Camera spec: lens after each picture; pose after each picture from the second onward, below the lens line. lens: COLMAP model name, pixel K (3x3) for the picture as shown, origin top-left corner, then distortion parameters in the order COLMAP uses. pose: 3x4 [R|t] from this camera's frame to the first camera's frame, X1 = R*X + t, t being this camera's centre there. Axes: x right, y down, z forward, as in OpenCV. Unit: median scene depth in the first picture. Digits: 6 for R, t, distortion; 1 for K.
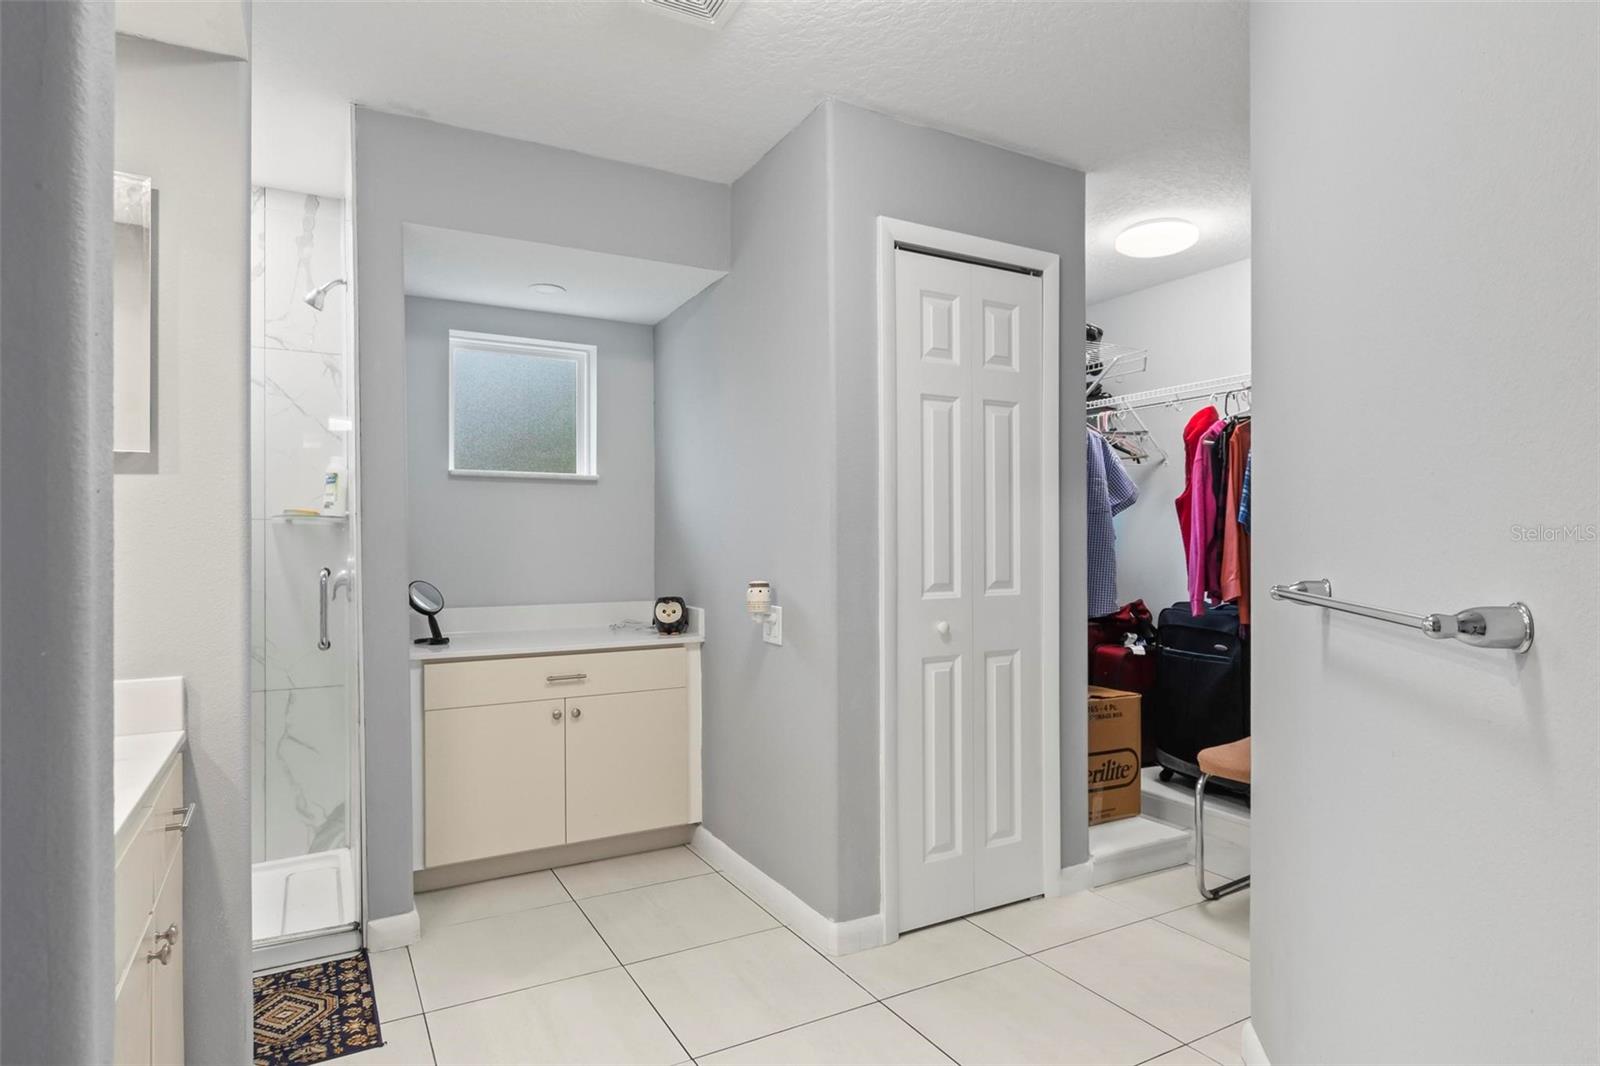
lens RADIAL K [[877.2, 0, 800.0], [0, 877.2, 533.0], [0, 0, 1]] dist [0.001467, 0.000086]
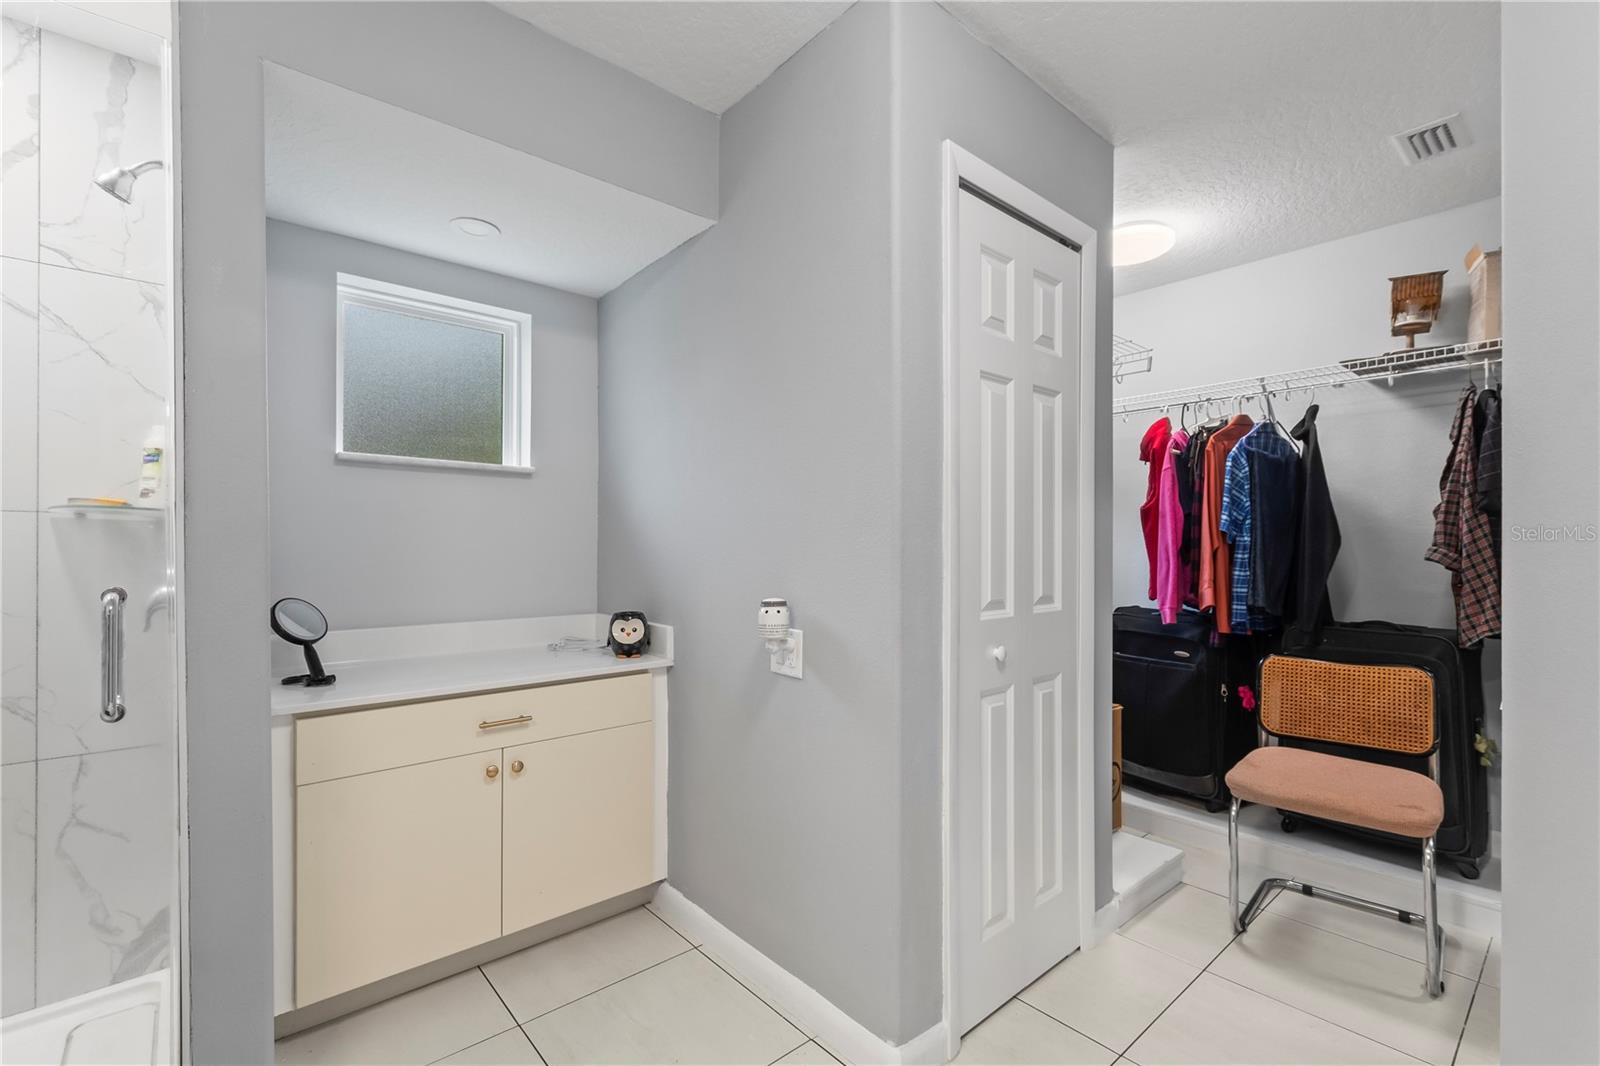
lens RADIAL K [[703.0, 0, 799.7], [0, 703.0, 539.8], [0, 0, 1]] dist [0.017082, -0.008033]
pose [[0.978295, 0.008006, 0.207062, -0.138627], [-0.008887, 0.999955, 0.003324, -0.000534], [-0.207026, -0.005092, 0.978322, 0.329491]]
